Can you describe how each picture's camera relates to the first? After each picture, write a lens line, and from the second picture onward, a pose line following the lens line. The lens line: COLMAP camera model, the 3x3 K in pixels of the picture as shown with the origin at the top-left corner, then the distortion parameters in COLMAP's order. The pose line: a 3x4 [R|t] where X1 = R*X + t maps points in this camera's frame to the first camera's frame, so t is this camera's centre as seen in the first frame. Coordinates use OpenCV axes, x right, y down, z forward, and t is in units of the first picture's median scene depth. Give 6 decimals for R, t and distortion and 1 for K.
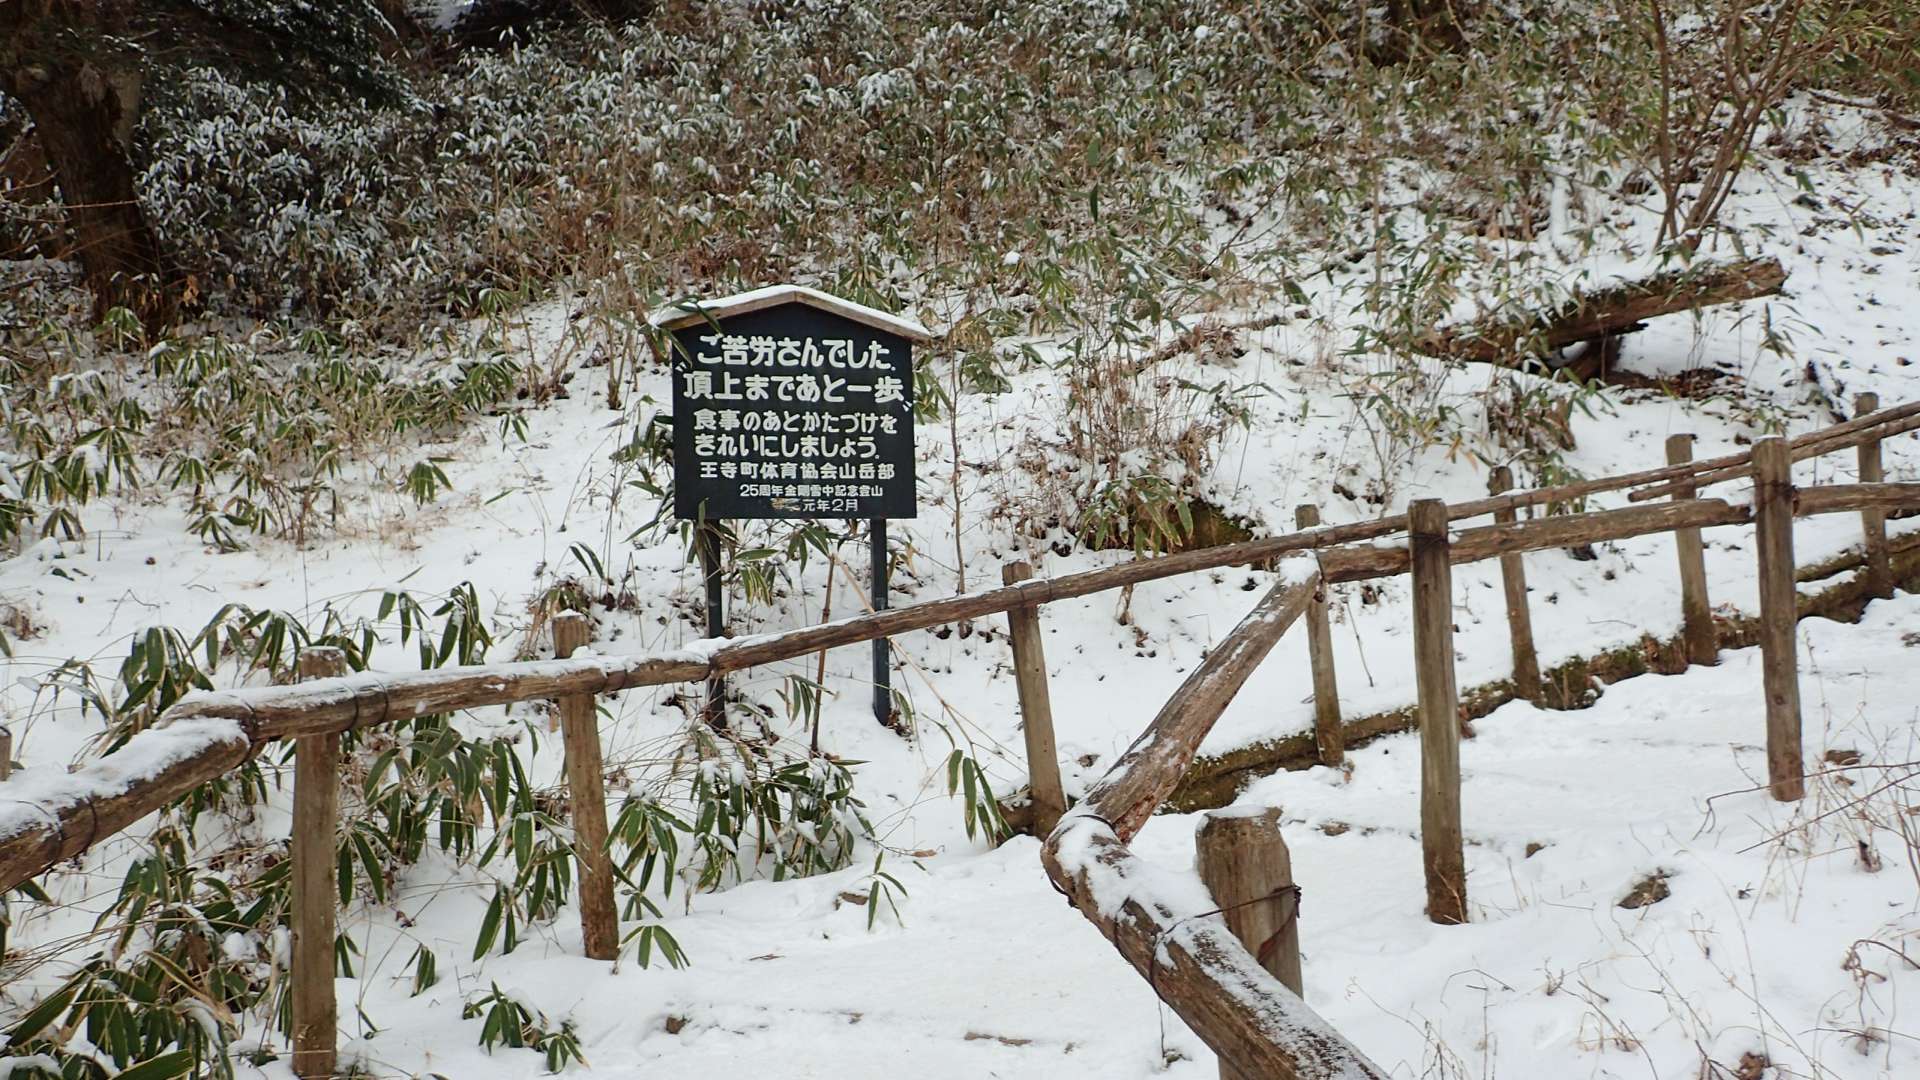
lens RADIAL K [[1443.6, 0, 960.0], [0, 1443.6, 540.0], [0, 0, 1]] dist [0.003977, 0.010846]
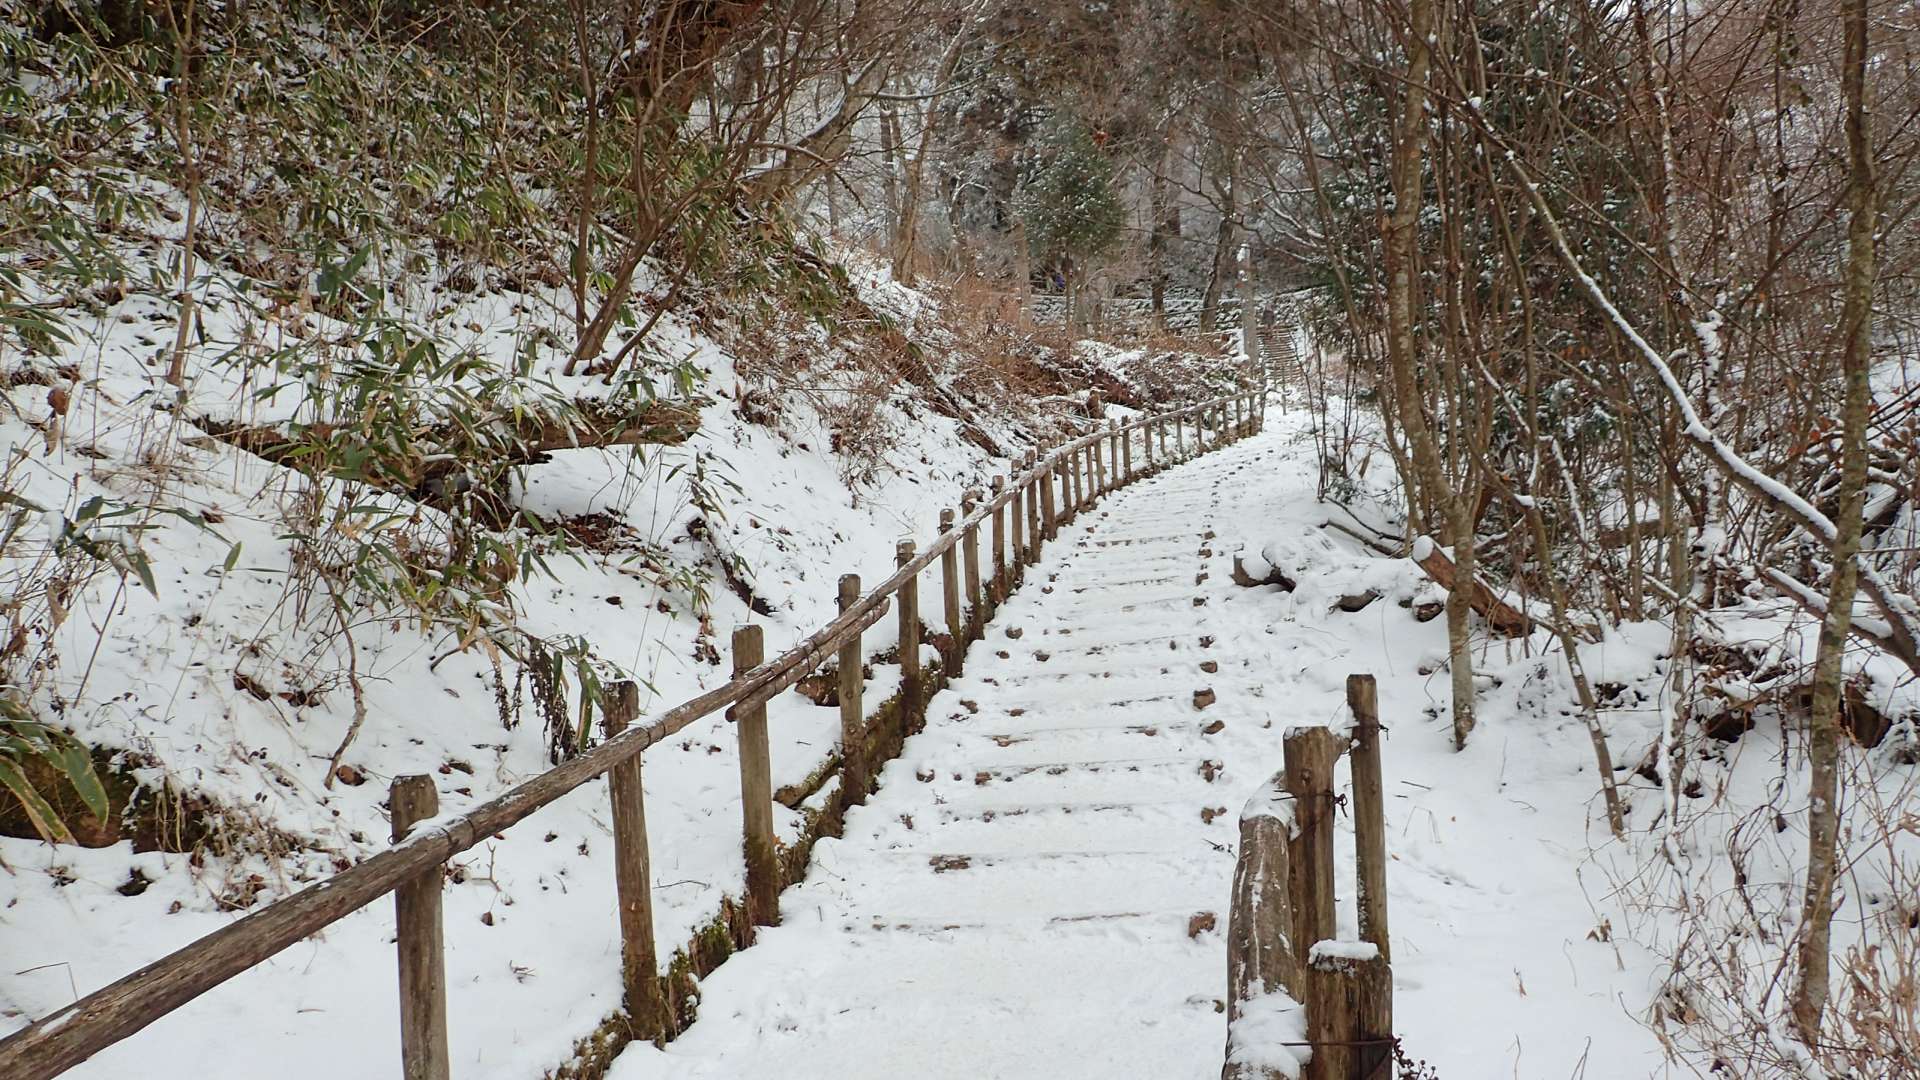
lens RADIAL K [[1443.6, 0, 960.0], [0, 1443.6, 540.0], [0, 0, 1]] dist [0.003977, 0.010846]
pose [[0.585176, 0.068977, 0.807968, -0.060789], [-0.020116, 0.997304, -0.070572, -0.062251], [-0.810657, 0.025044, 0.584985, 0.427275]]
